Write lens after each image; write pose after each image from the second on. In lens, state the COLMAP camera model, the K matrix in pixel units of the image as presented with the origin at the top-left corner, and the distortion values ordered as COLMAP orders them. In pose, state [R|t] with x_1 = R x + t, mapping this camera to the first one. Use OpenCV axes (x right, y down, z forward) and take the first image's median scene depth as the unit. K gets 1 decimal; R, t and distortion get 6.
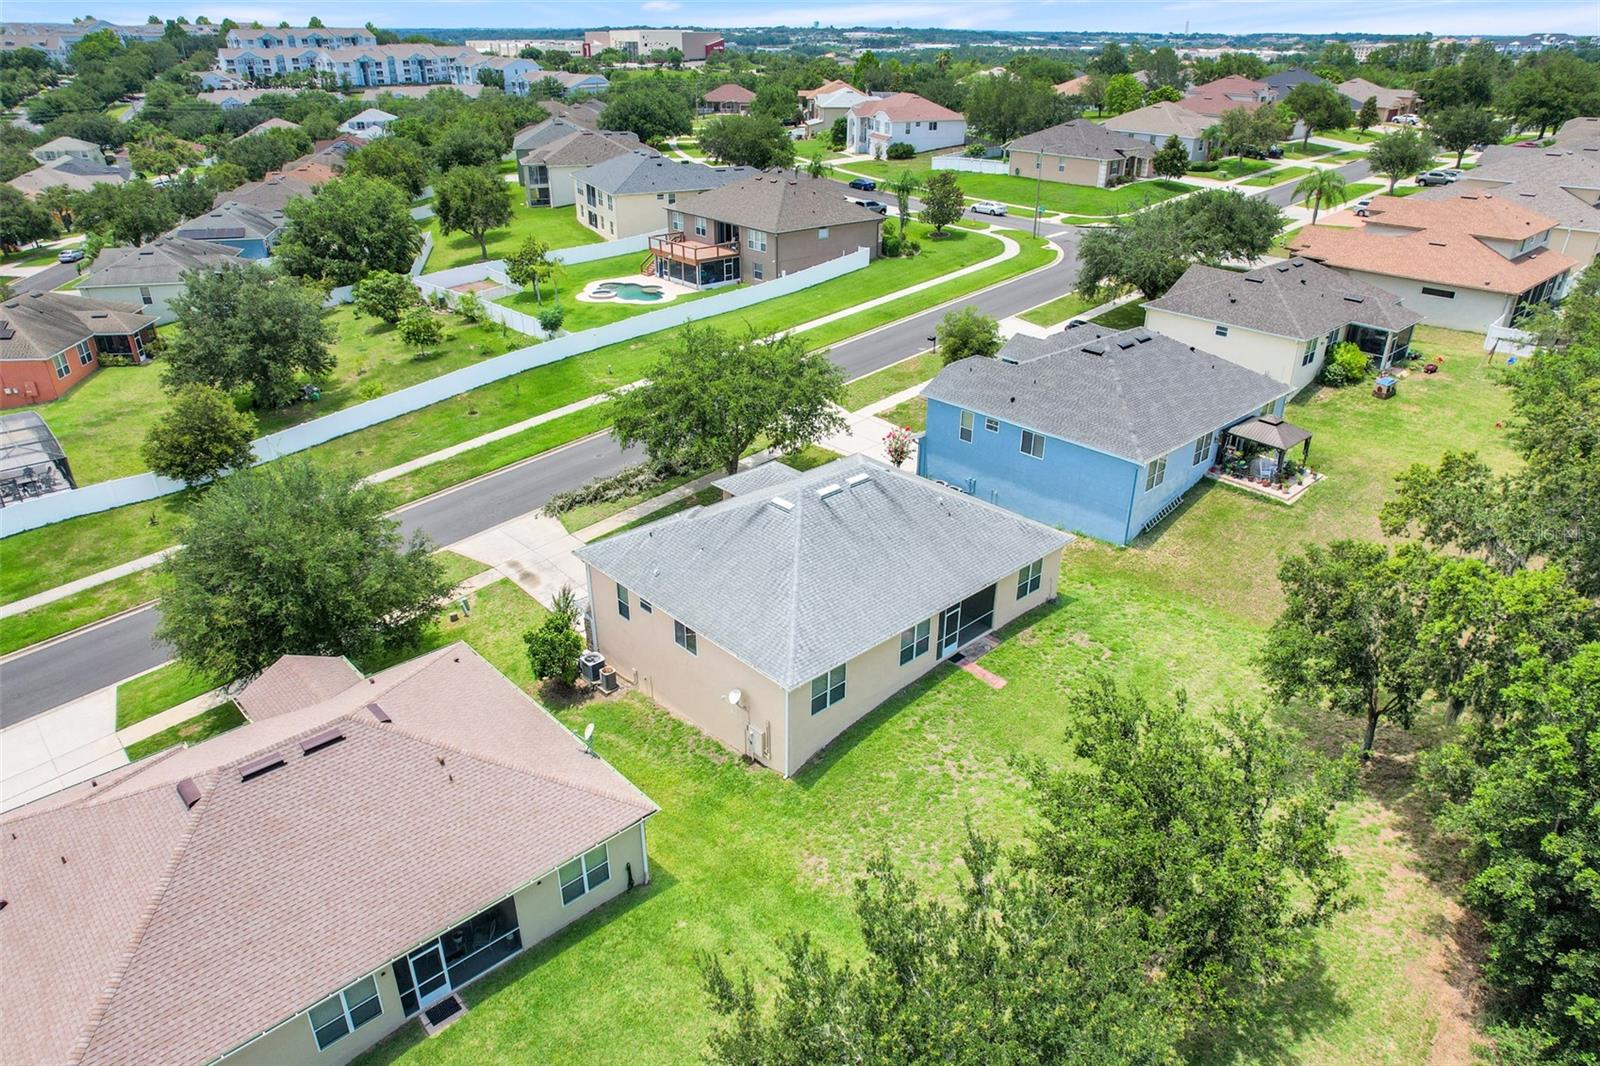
lens RADIAL K [[1027.9, 0, 800.2], [0, 1027.9, 531.9], [0, 0, 1]] dist [-0.041608, 0.006102]
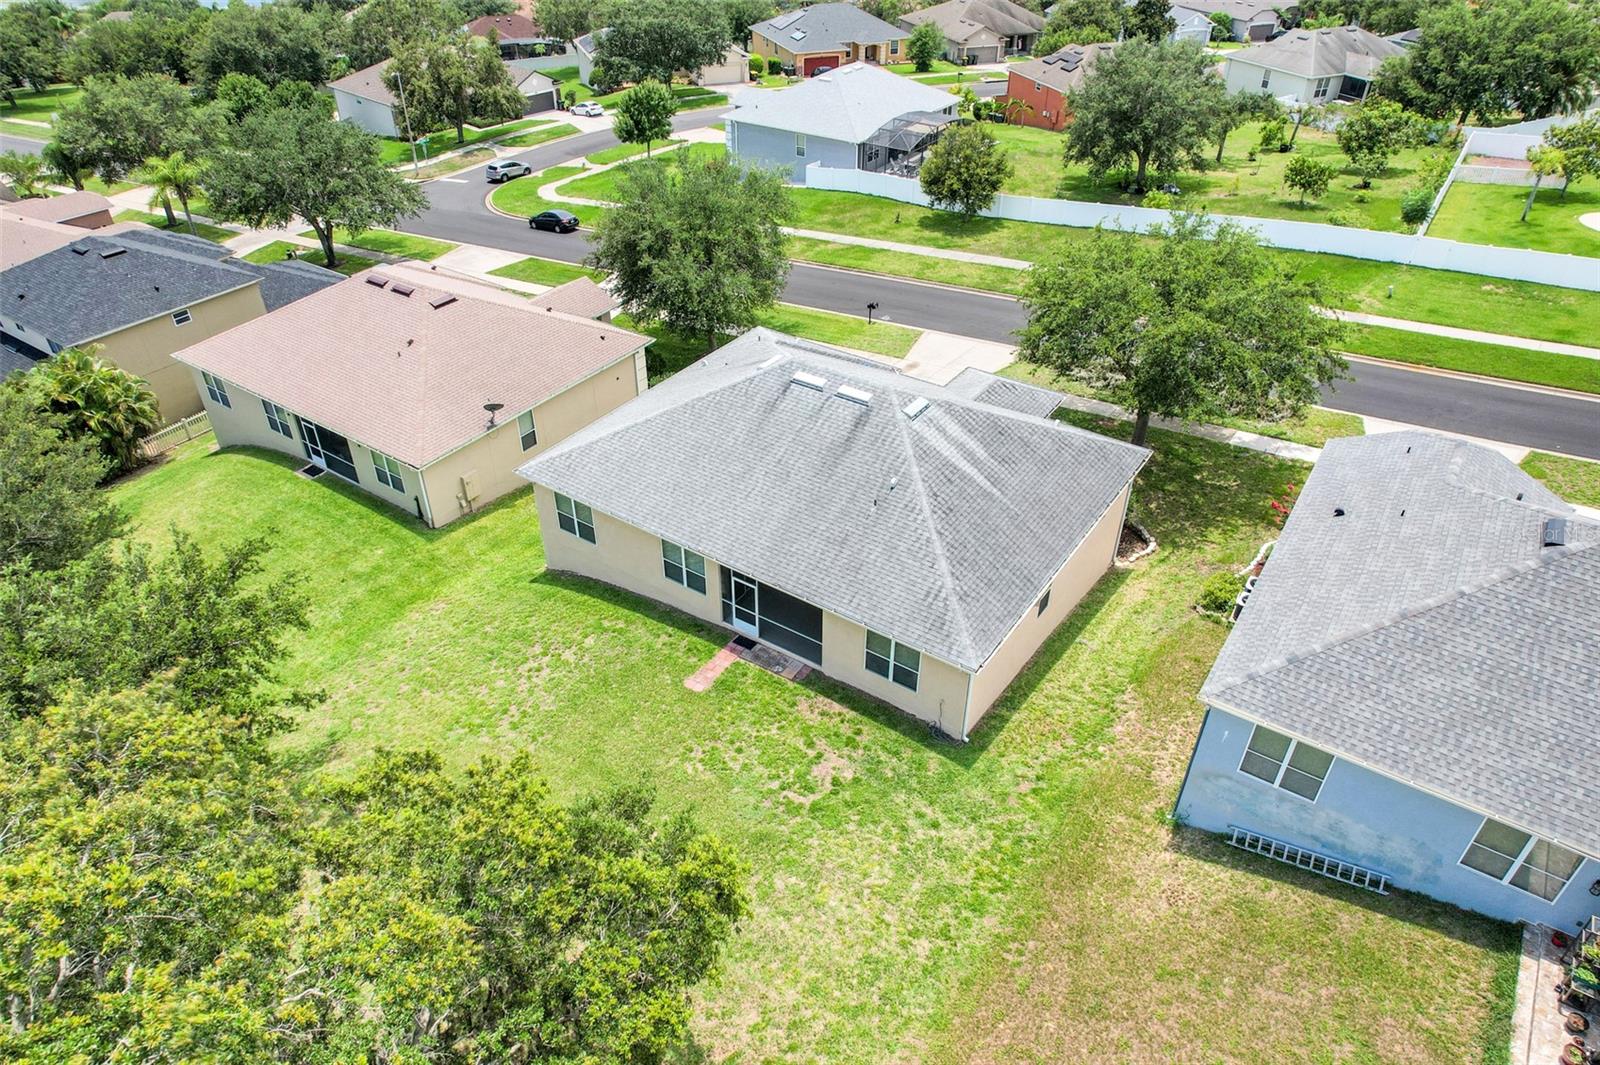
lens RADIAL K [[1027.9, 0, 801.1], [0, 1027.9, 534.6], [0, 0, 1]] dist [-0.041608, 0.006102]
pose [[0.221817, 0.569729, -0.791332, 0.691116], [-0.436985, 0.783573, 0.441653, -0.281849], [0.871689, 0.247834, 0.422773, 0.673097]]
